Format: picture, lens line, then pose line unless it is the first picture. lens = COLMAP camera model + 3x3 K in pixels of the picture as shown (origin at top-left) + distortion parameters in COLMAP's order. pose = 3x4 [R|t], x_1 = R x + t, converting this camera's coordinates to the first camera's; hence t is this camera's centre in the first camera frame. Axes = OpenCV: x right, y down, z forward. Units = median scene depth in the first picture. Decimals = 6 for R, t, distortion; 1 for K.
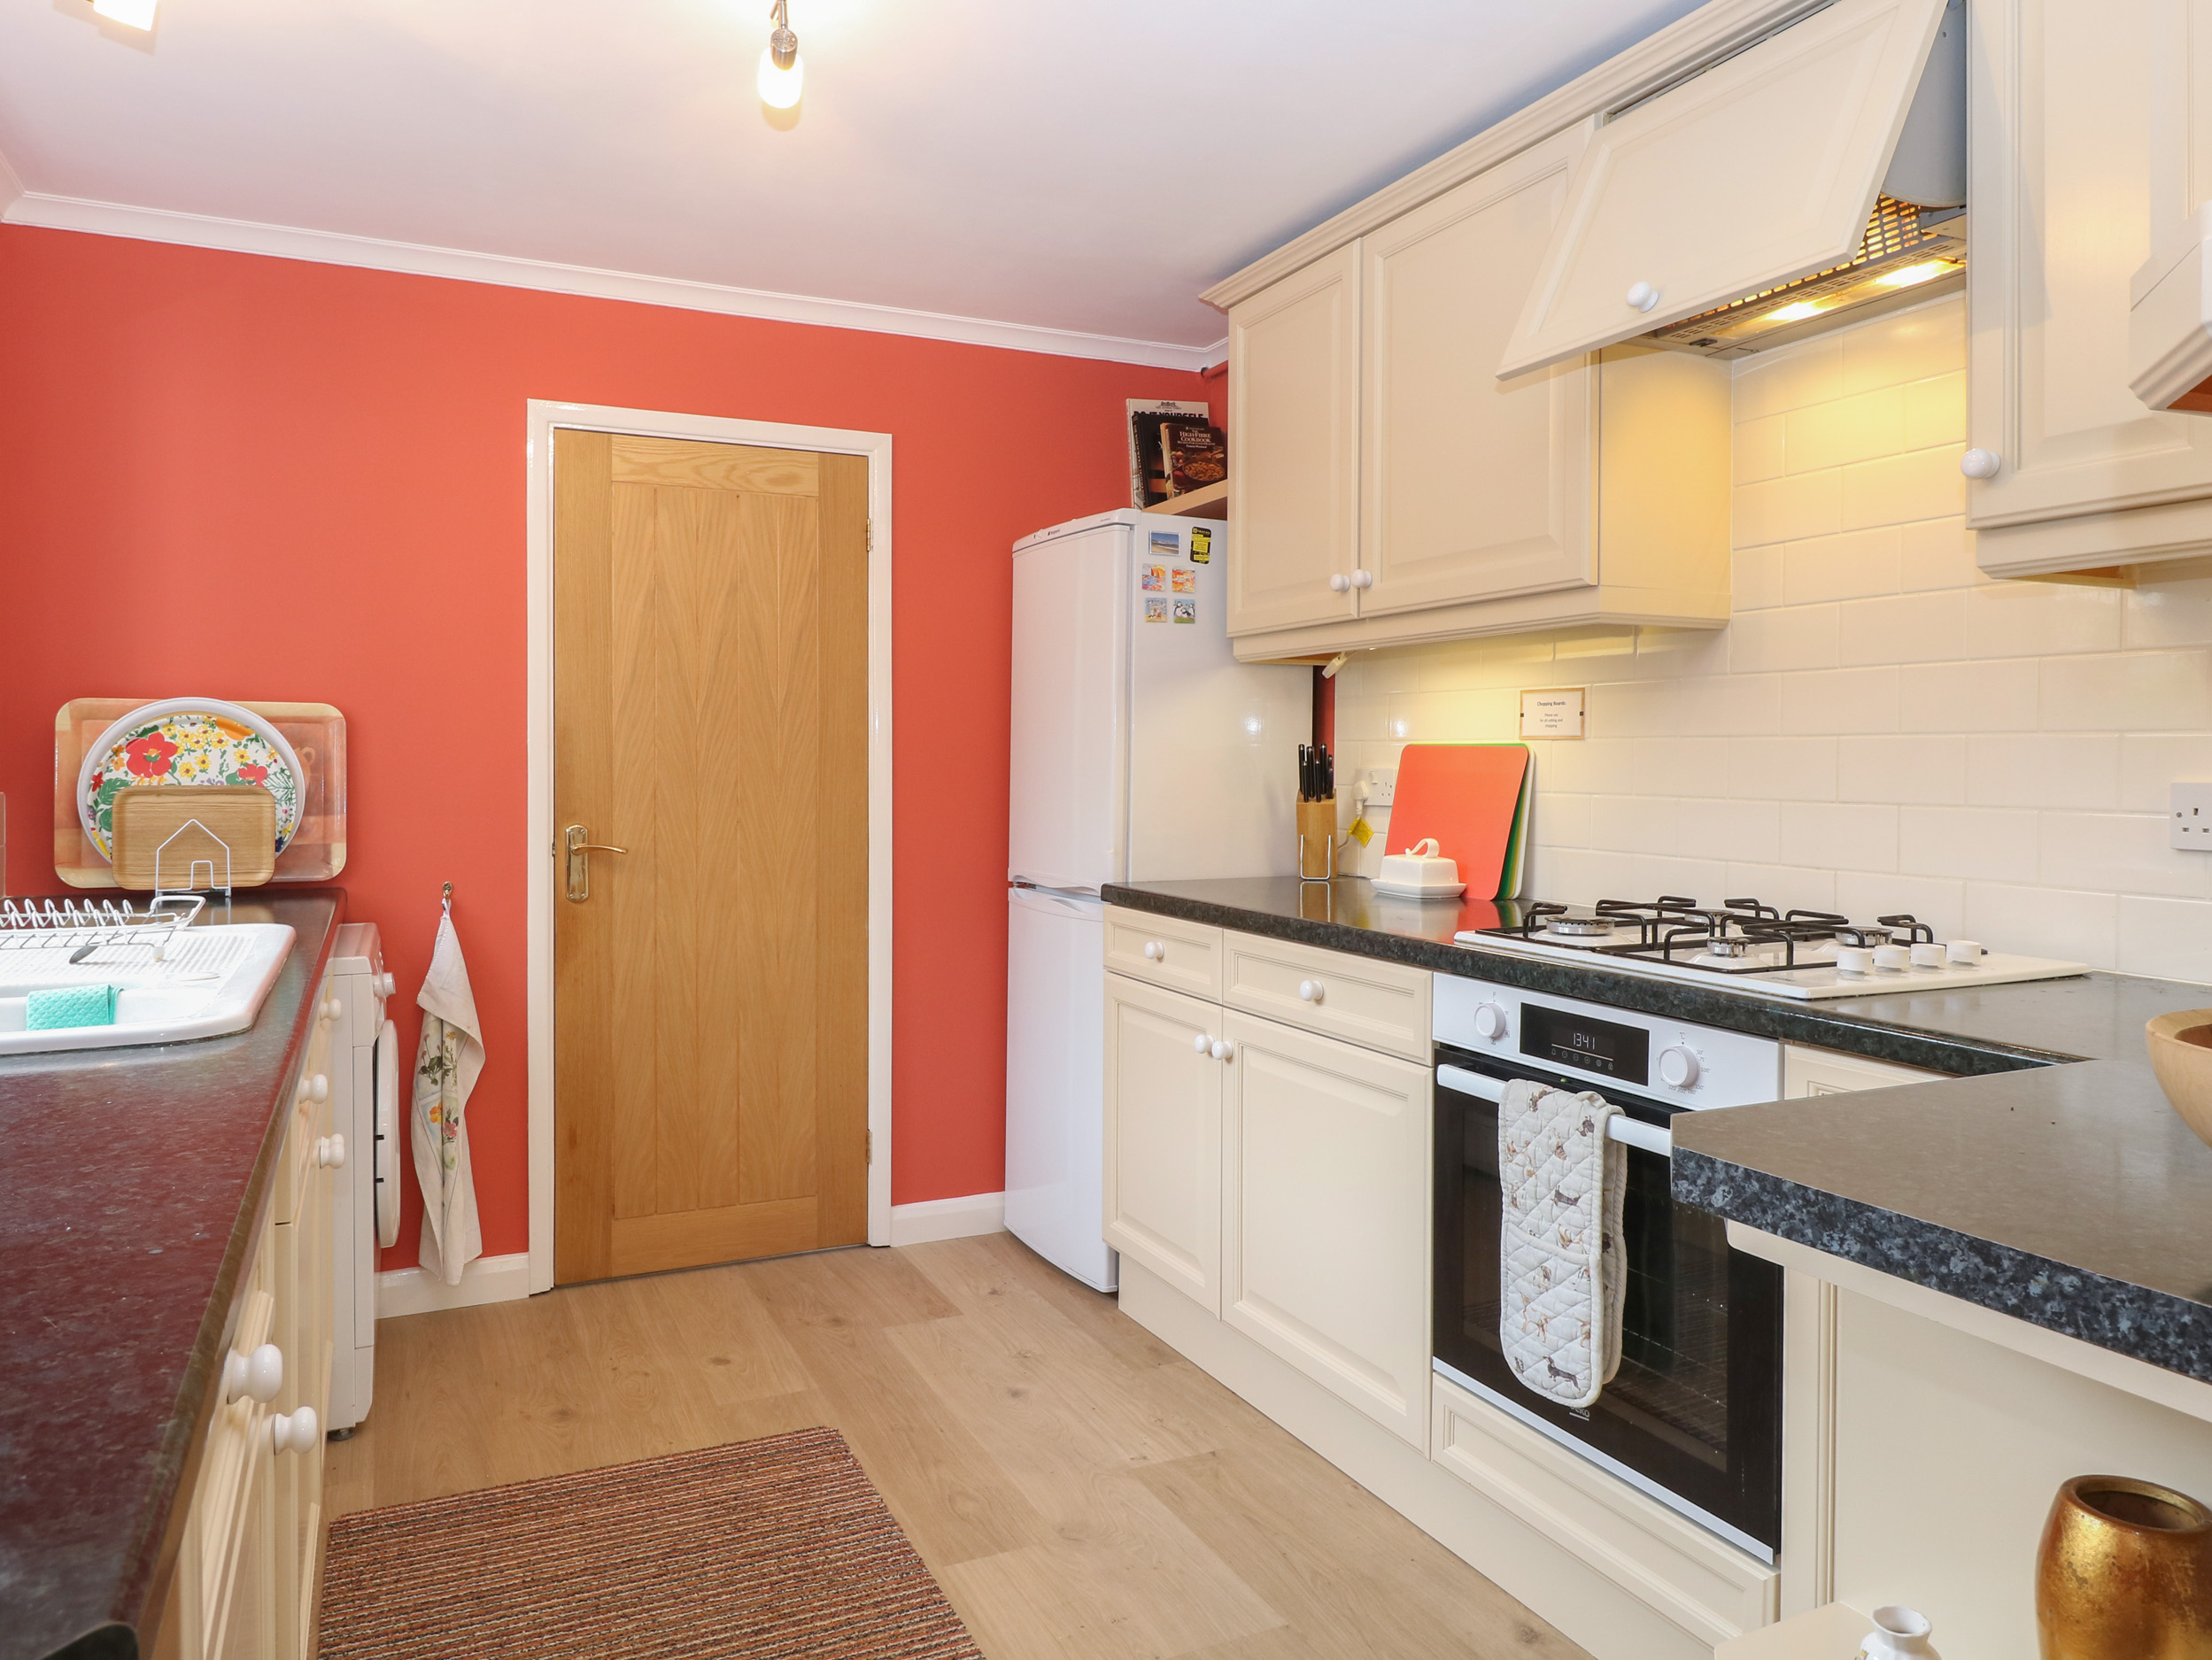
lens RADIAL K [[1503.1, 0, 1065.6], [0, 1503.1, 807.5], [0, 0, 1]] dist [0.007239, -0.011564]
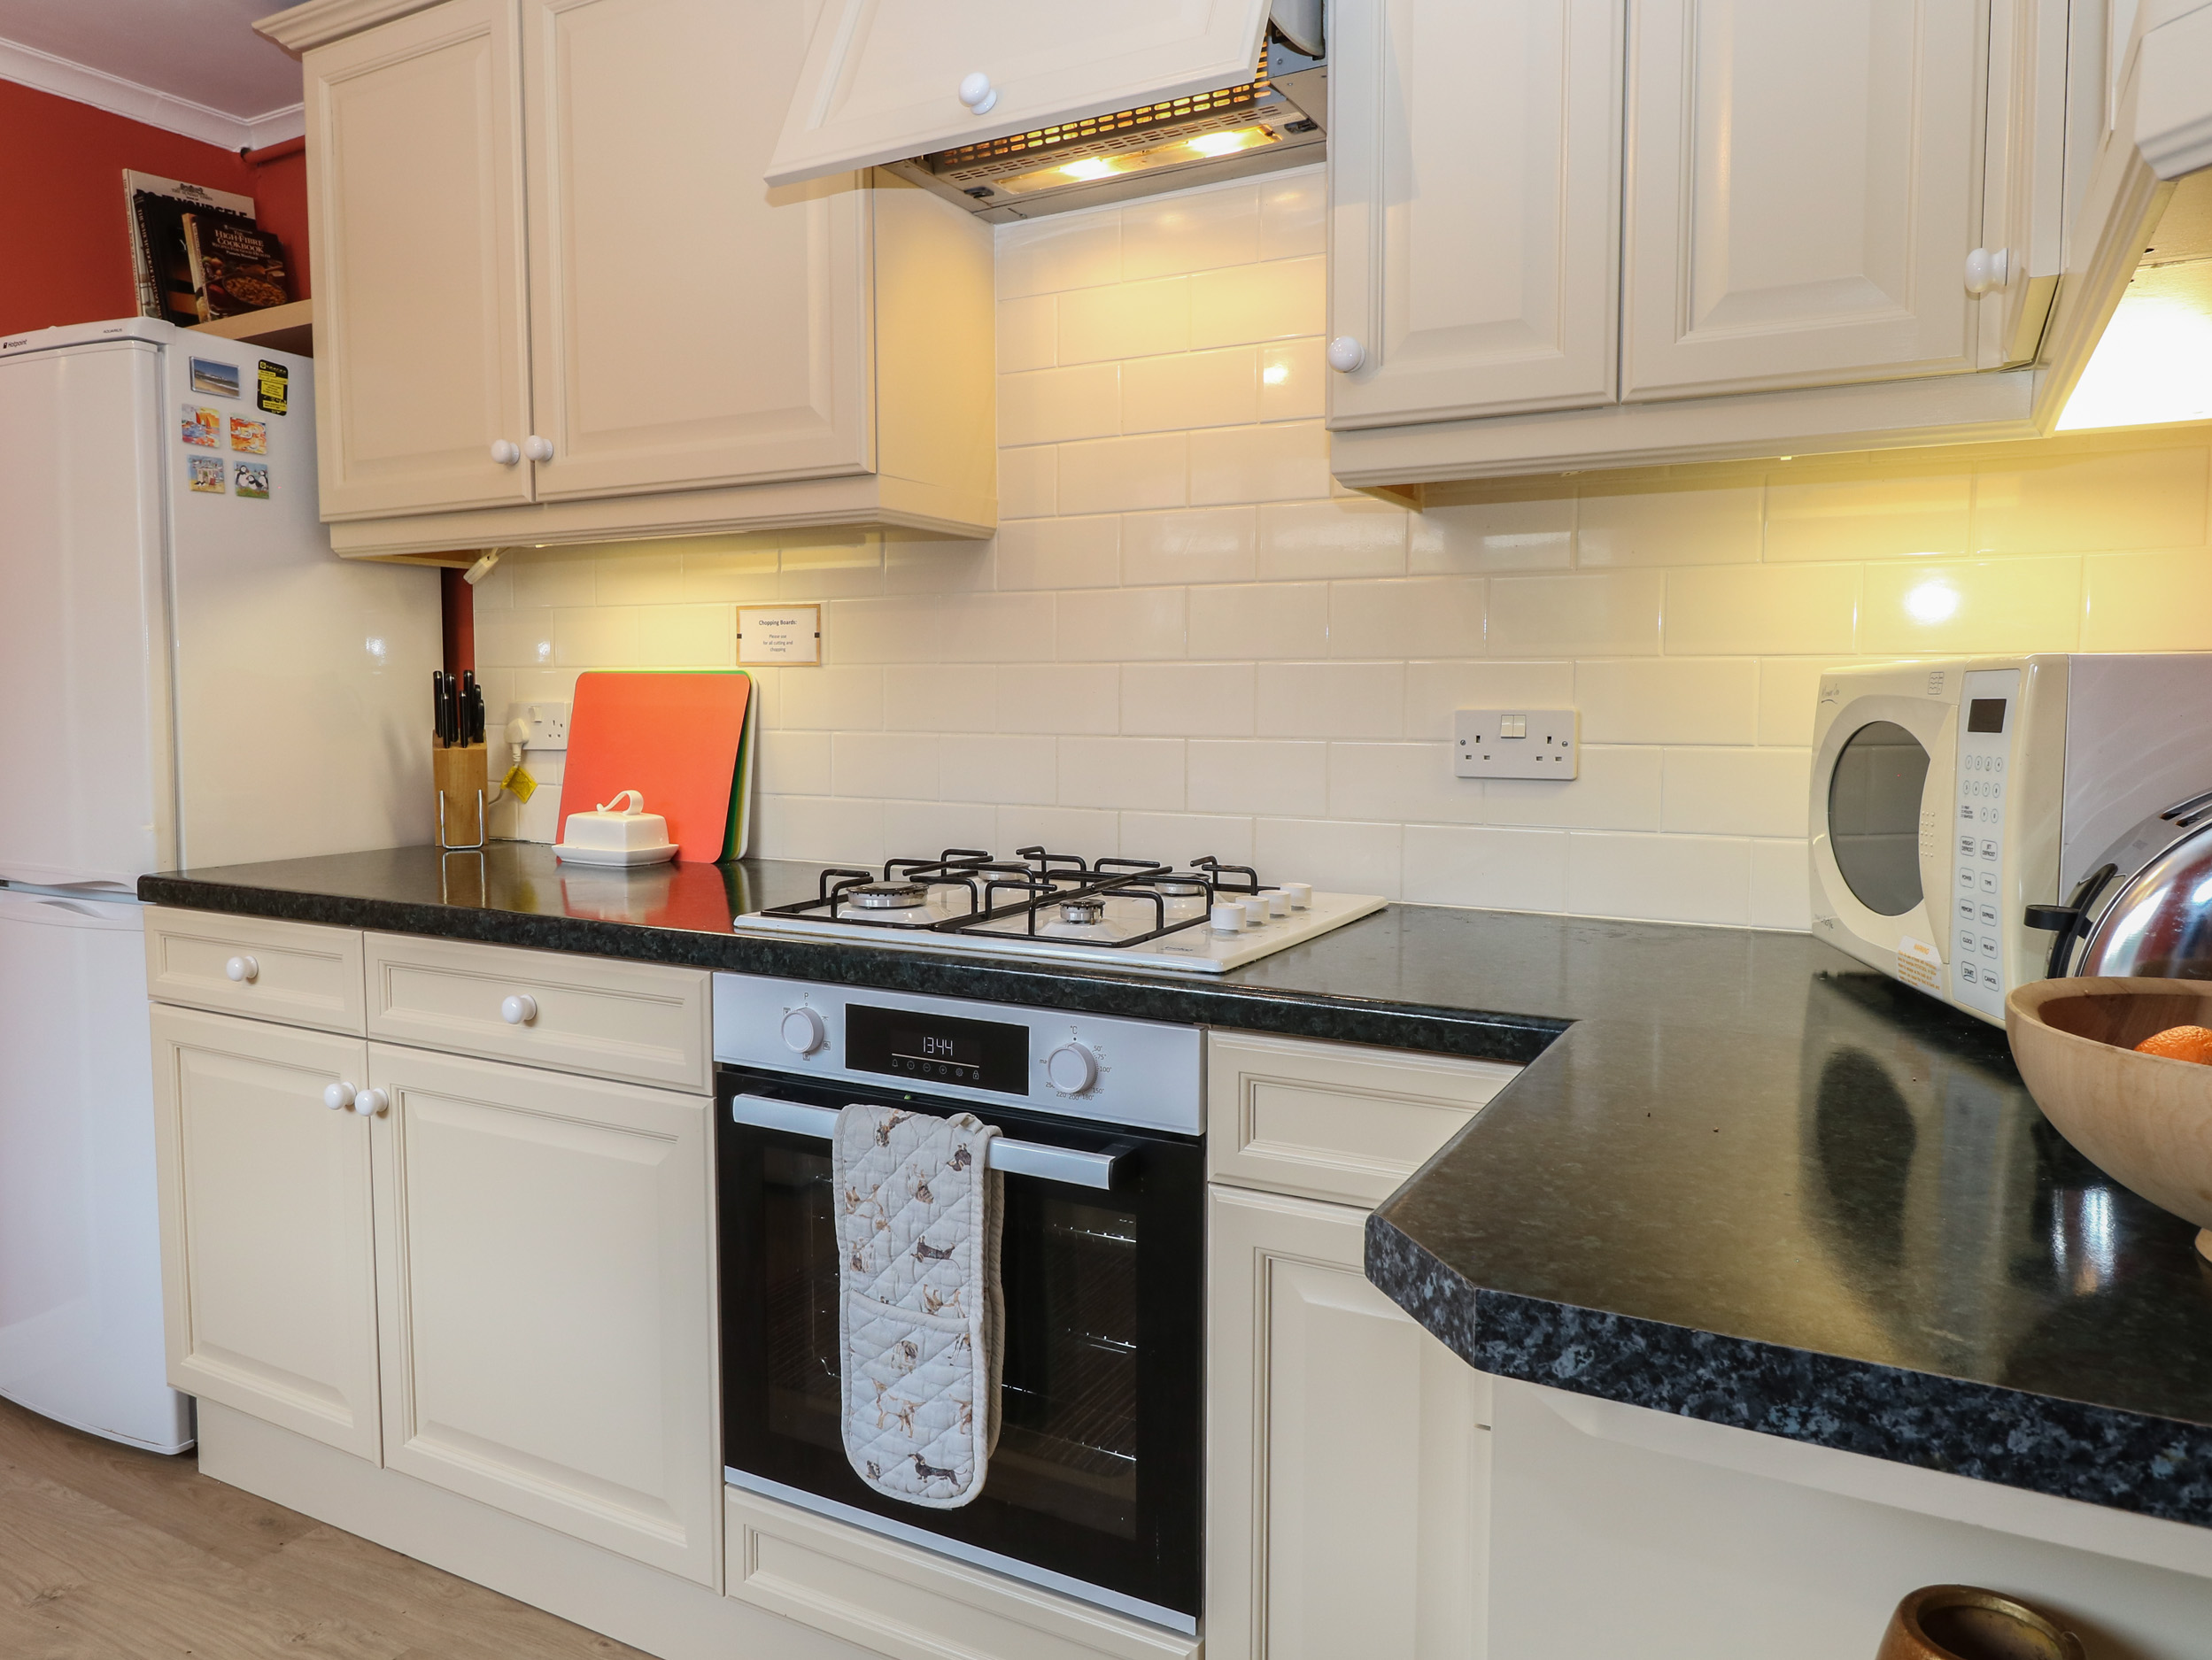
lens RADIAL K [[1503.1, 0, 1090.6], [0, 1503.1, 818.6], [0, 0, 1]] dist [0.007239, -0.011564]
pose [[0.803601, -0.052844, 0.592818, -0.045685], [0.022675, 0.998046, 0.058228, -0.006943], [-0.594736, -0.033350, 0.803229, 0.286823]]
